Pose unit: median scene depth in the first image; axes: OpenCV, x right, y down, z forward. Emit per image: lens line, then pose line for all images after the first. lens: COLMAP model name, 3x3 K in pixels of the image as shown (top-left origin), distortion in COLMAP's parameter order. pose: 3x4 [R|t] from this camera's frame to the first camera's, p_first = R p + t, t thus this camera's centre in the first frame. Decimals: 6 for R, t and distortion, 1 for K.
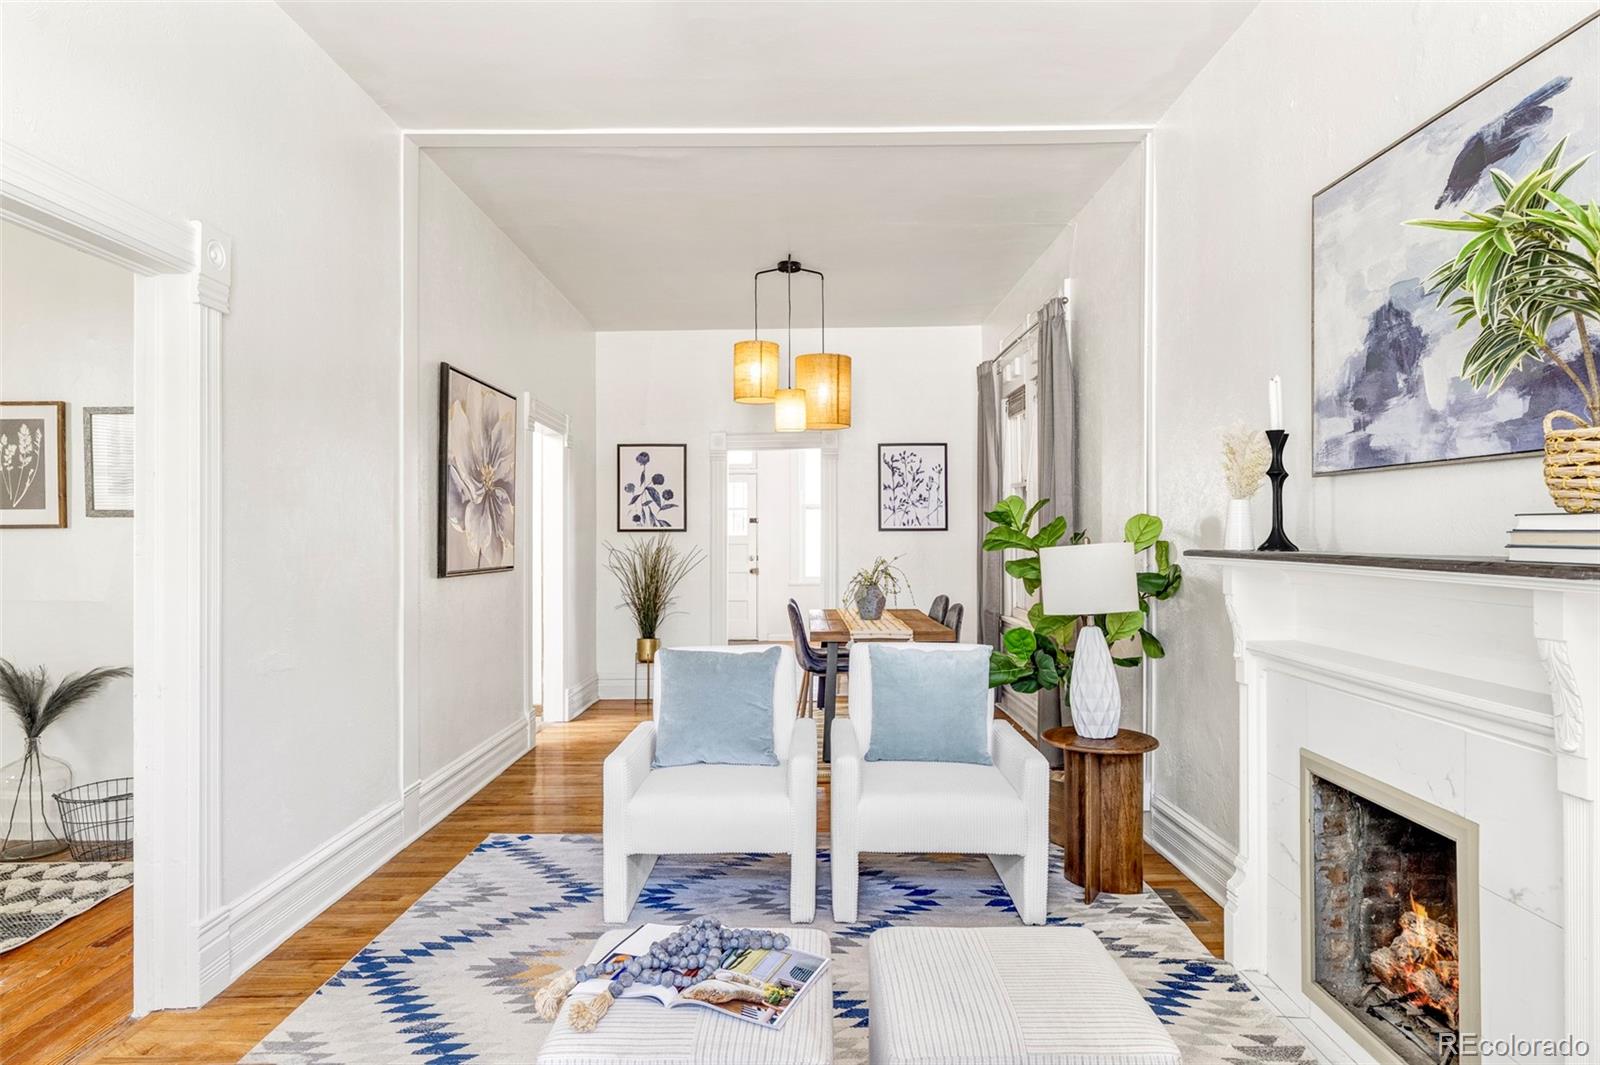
lens RADIAL K [[923.5, 0, 798.7], [0, 923.5, 541.1], [0, 0, 1]] dist [-0.015456, 0.000015]
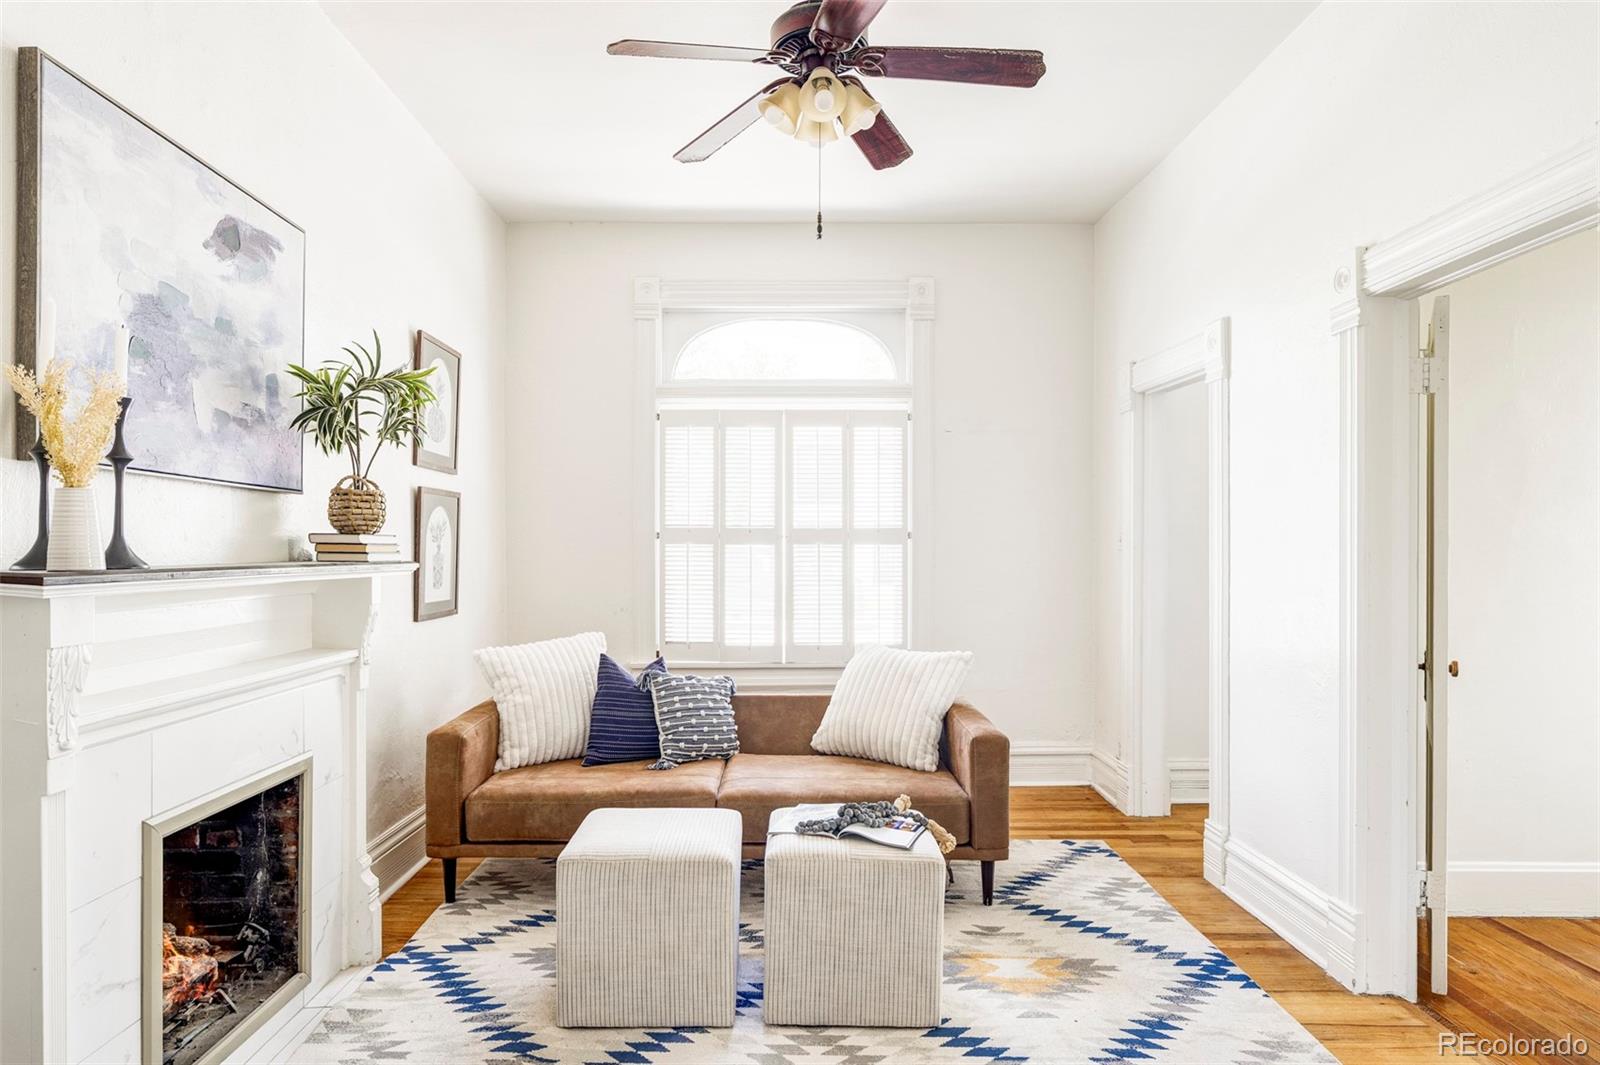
lens RADIAL K [[901.2, 0, 799.5], [0, 901.2, 548.0], [0, 0, 1]] dist [-0.006997, 0.000552]
pose [[-0.999889, 0.003746, -0.014444, 0.003594], [0.003702, 0.999988, 0.003071, -0.004572], [0.014455, 0.003018, -0.999891, 1.935448]]
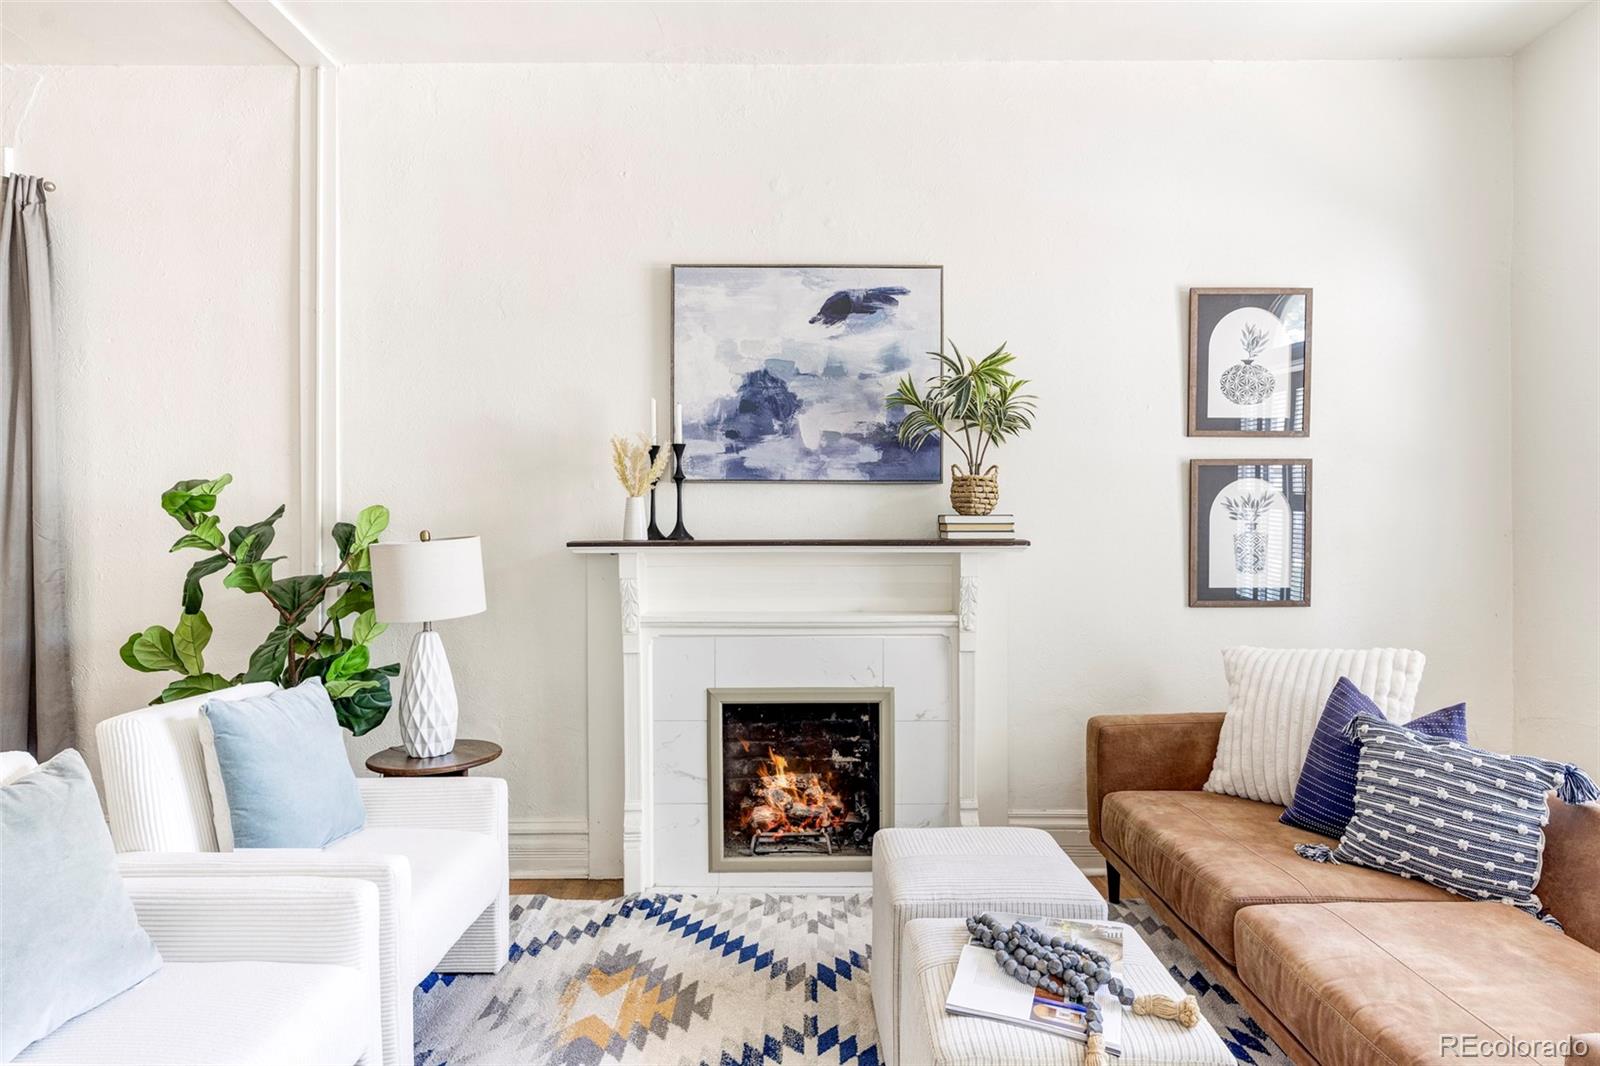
lens RADIAL K [[901.2, 0, 803.3], [0, 901.2, 530.3], [0, 0, 1]] dist [-0.006997, 0.000552]
pose [[-0.013475, -0.006037, 0.999891, -0.821854], [0.008837, 0.999942, 0.006157, -0.009349], [-0.999870, 0.008919, -0.013421, 0.963859]]
